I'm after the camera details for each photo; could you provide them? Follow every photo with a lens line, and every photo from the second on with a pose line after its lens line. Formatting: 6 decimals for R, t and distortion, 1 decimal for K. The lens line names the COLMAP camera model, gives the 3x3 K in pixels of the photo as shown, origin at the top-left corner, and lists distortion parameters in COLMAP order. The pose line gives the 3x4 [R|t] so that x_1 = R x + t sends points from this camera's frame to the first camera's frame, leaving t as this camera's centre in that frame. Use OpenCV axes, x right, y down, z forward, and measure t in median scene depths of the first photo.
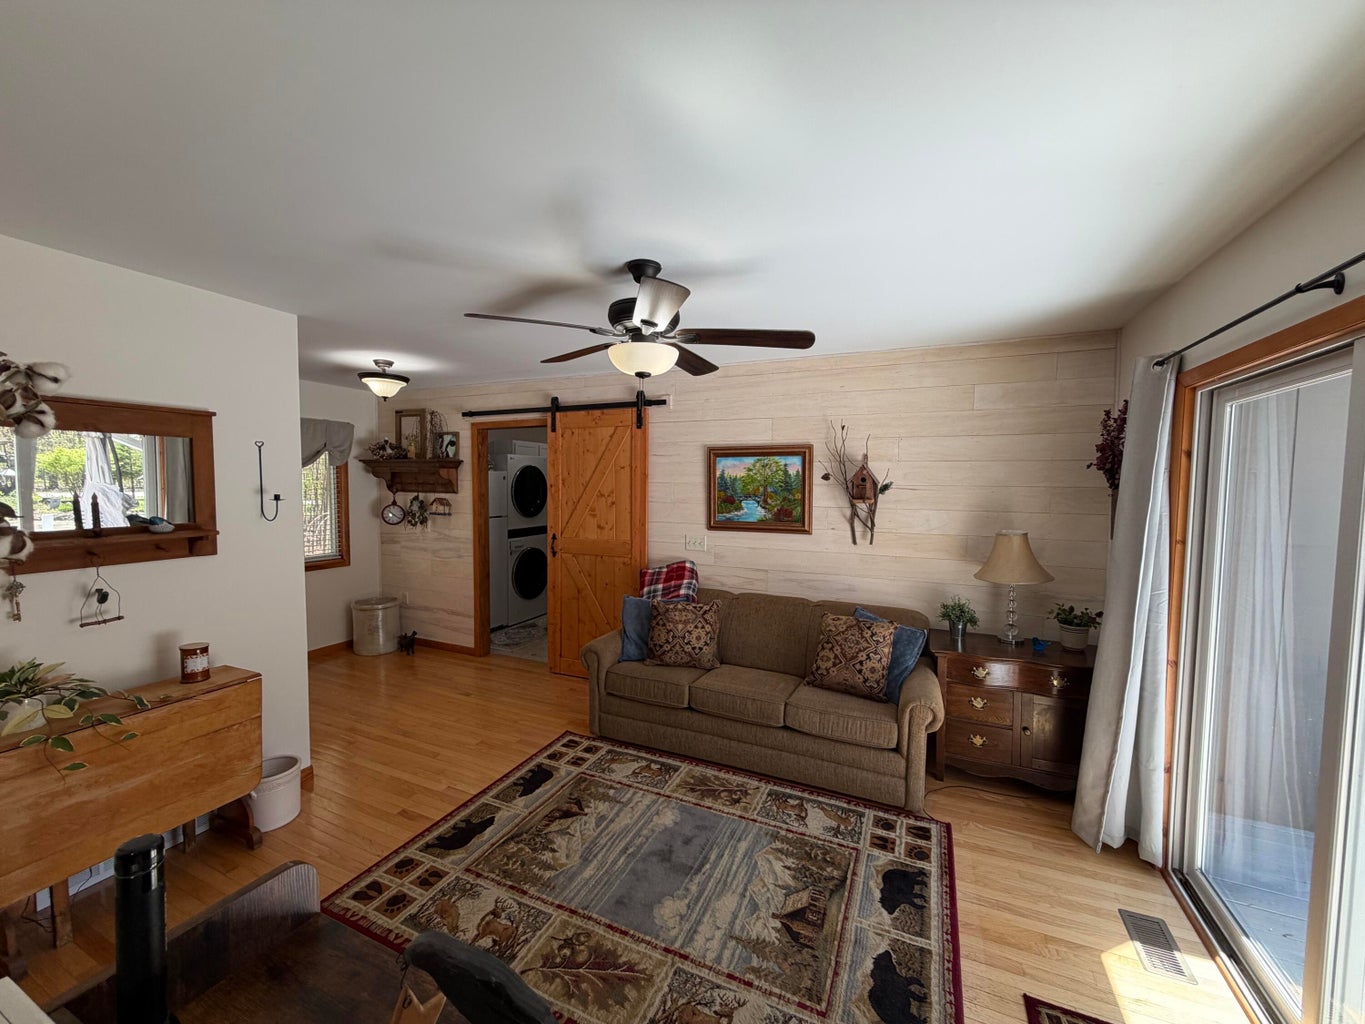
lens RADIAL K [[543.4, 0, 685.0], [0, 543.4, 513.5], [0, 0, 1]] dist [0.001351, 0.000198]
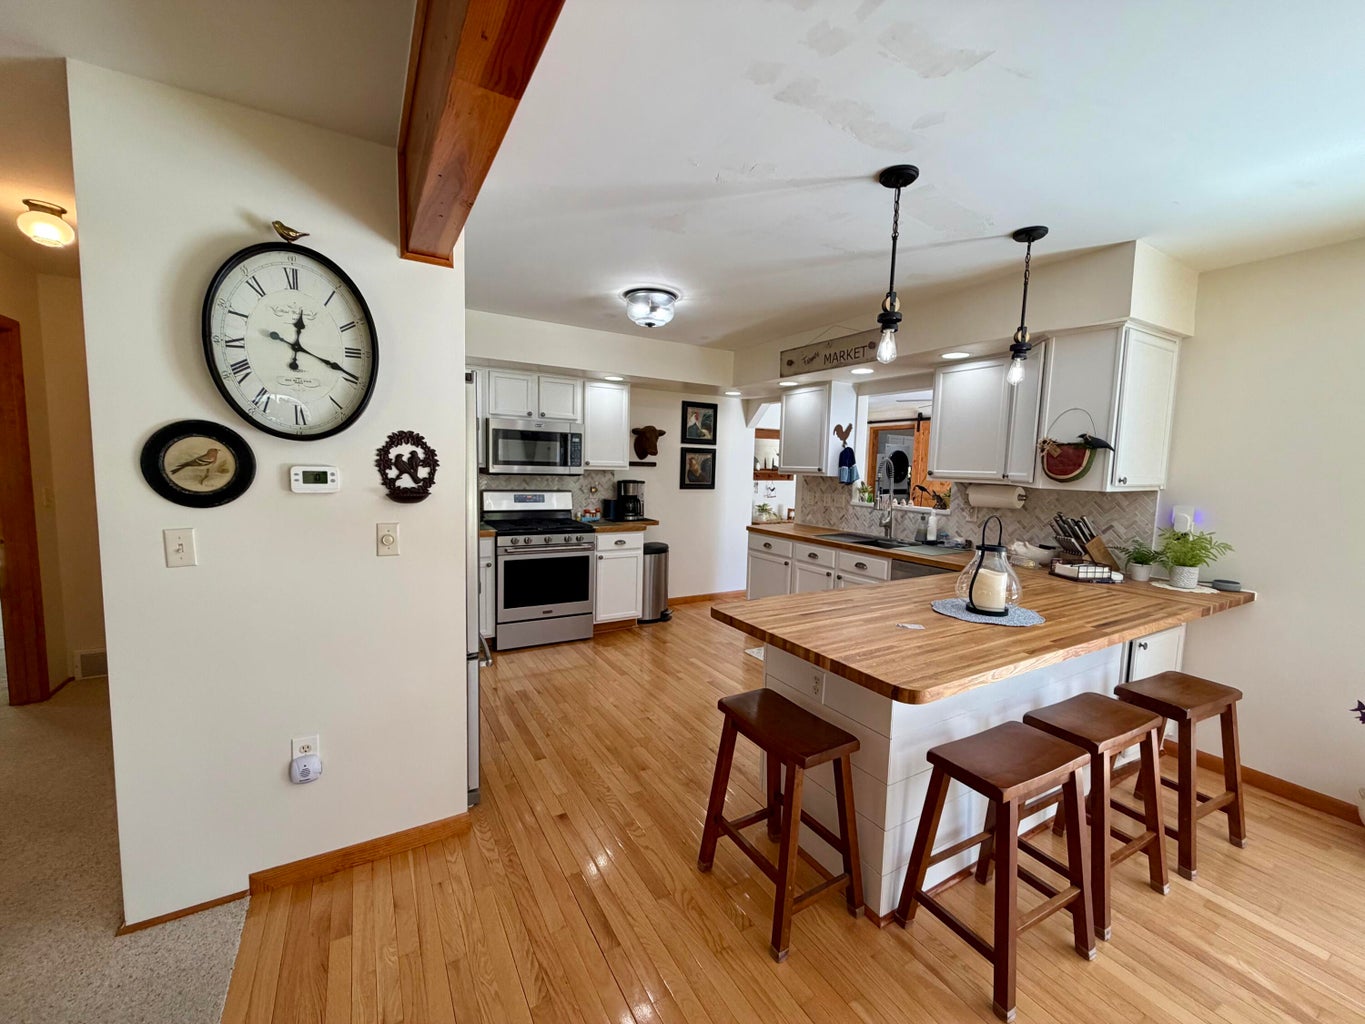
lens RADIAL K [[543.4, 0, 680.2], [0, 543.4, 514.5], [0, 0, 1]] dist [0.001351, 0.000198]
pose [[0.817650, 0.066921, -0.571813, 0.174805], [-0.053546, 0.997756, 0.040204, 0.102109], [0.573220, -0.002255, 0.819398, -0.987965]]
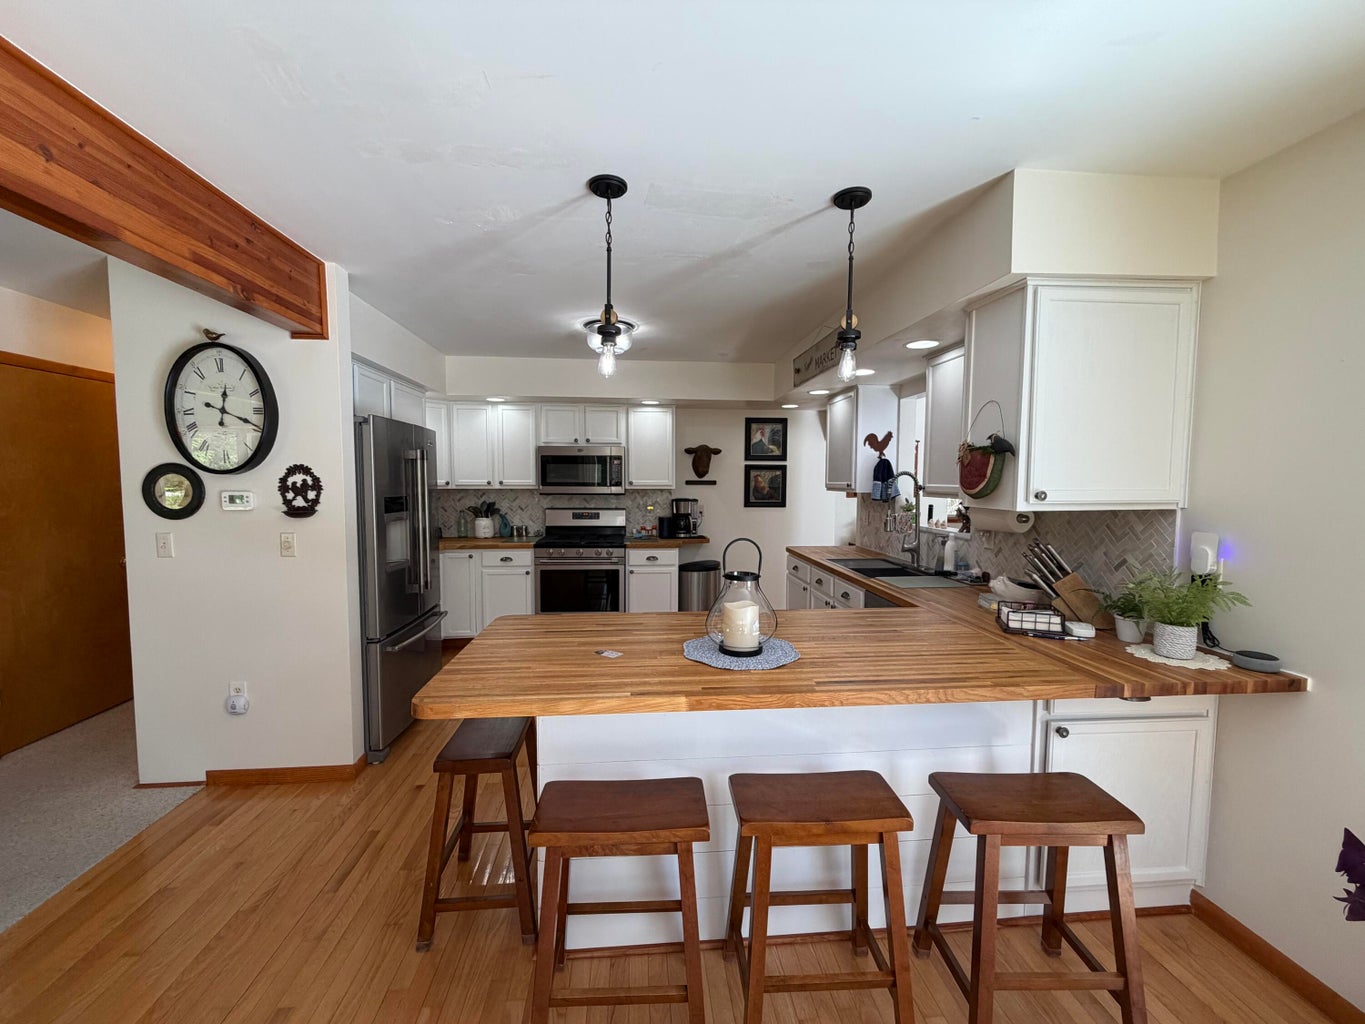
lens RADIAL K [[543.4, 0, 681.6], [0, 543.4, 513.8], [0, 0, 1]] dist [0.001351, 0.000198]
pose [[0.489620, 0.051256, -0.870428, 0.461710], [-0.051172, 0.998239, 0.029998, 0.078964], [0.870433, 0.029854, 0.491381, -0.680821]]
